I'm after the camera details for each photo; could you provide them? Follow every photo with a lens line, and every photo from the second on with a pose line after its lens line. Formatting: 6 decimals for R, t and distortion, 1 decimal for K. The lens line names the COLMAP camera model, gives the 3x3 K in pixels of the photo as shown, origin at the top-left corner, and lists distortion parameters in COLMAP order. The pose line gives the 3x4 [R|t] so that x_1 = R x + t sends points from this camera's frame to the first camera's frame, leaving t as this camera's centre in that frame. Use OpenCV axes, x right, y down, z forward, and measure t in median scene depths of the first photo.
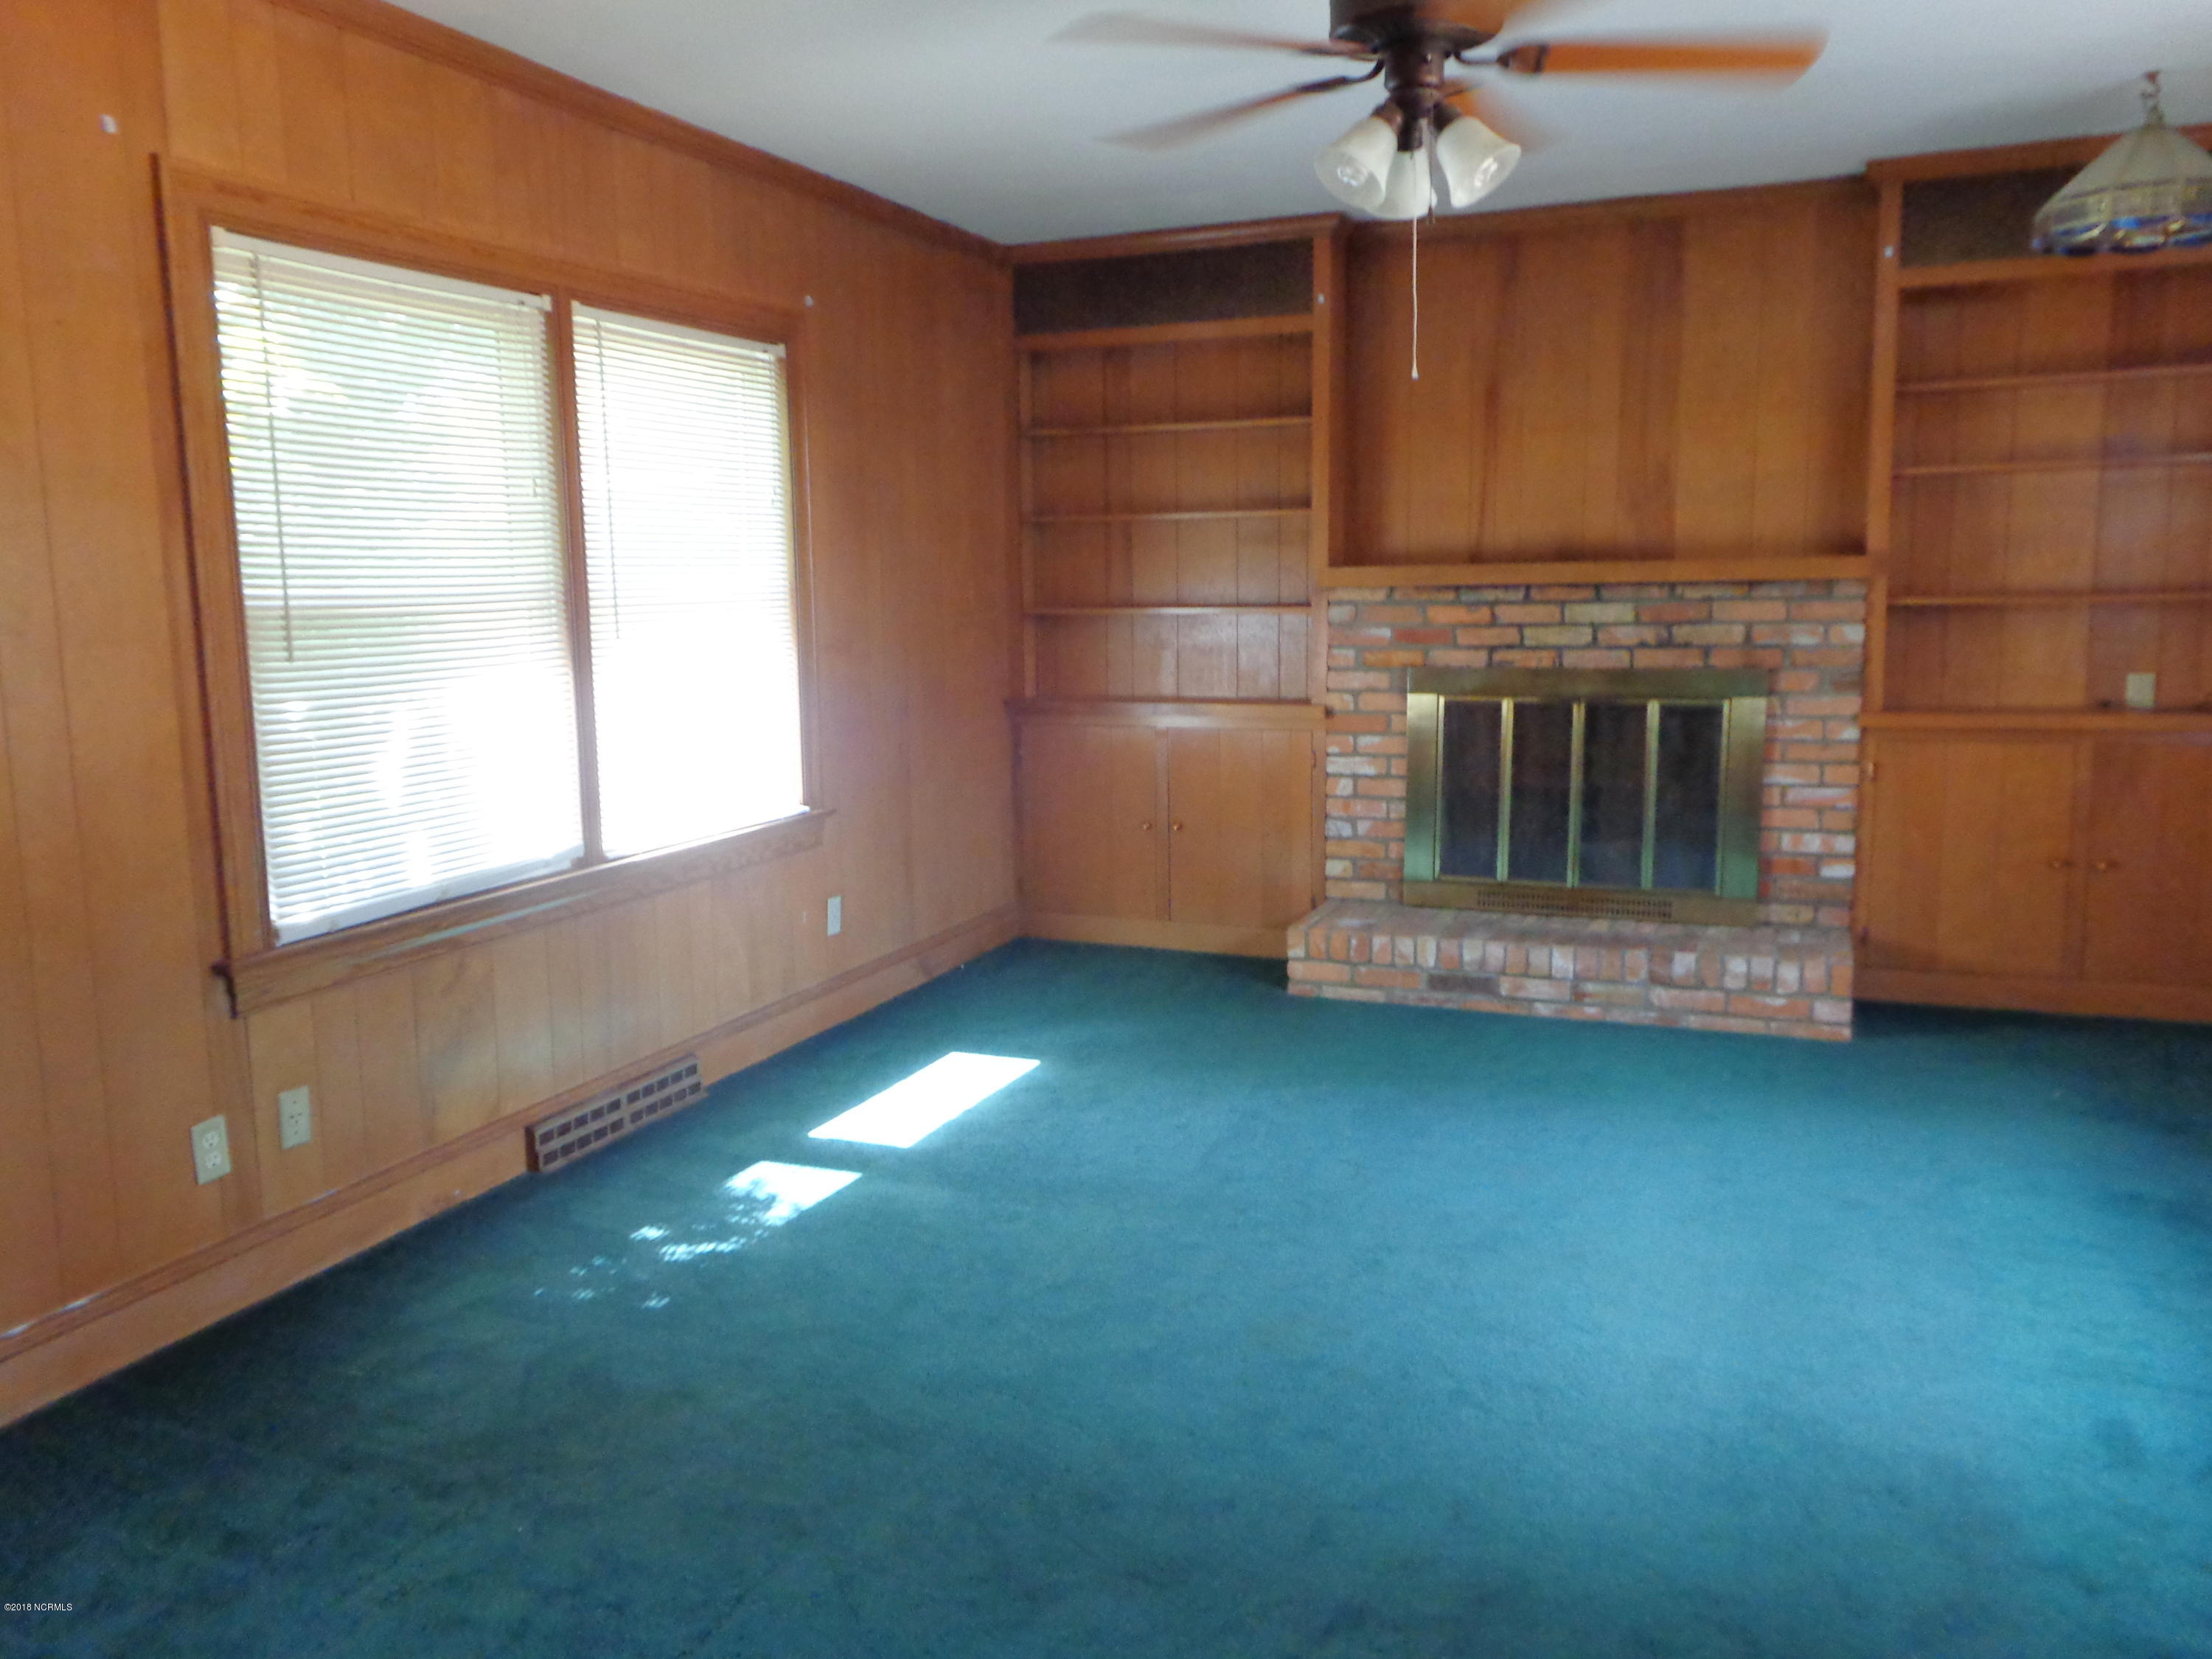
lens RADIAL K [[1656.7, 0, 1099.1], [0, 1656.7, 826.2], [0, 0, 1]] dist [-0.003106, 0.003572]
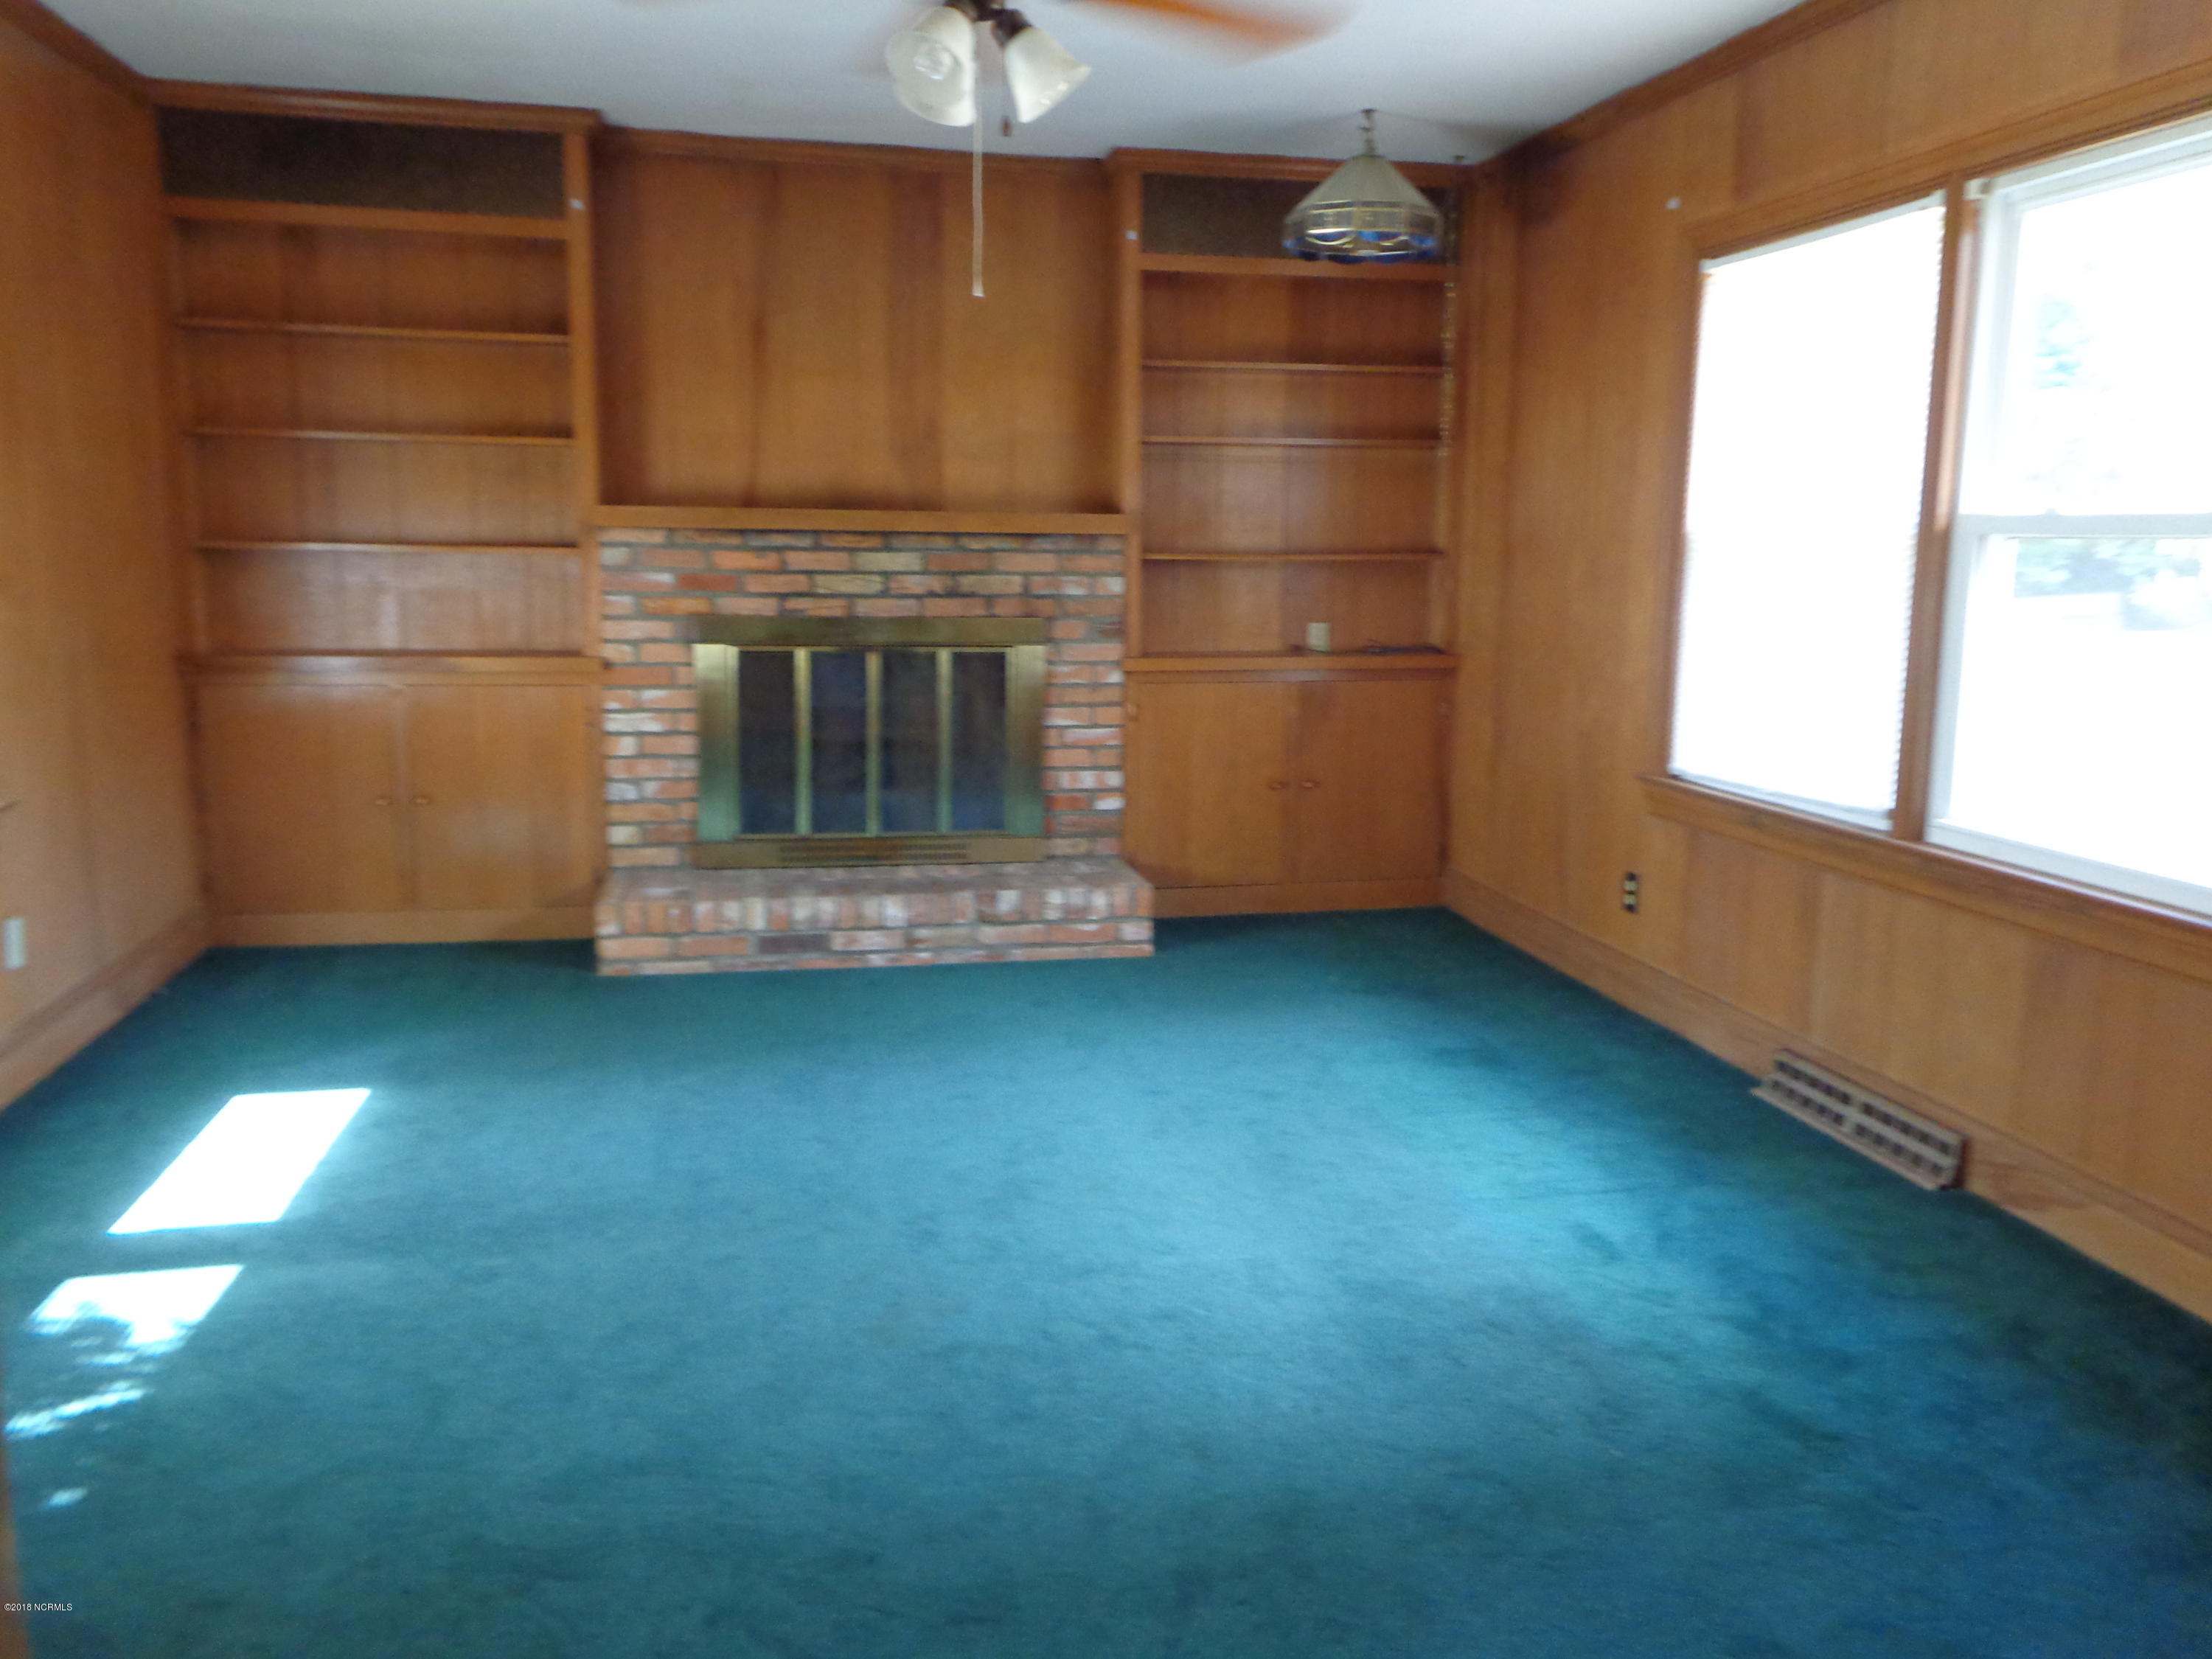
lens RADIAL K [[1656.7, 0, 1102.5], [0, 1656.7, 830.6], [0, 0, 1]] dist [-0.003106, 0.003572]
pose [[0.817794, -0.068872, 0.571376, -0.185318], [0.055074, 0.997623, 0.041425, -0.000665], [-0.572871, -0.002409, 0.819642, 0.108408]]
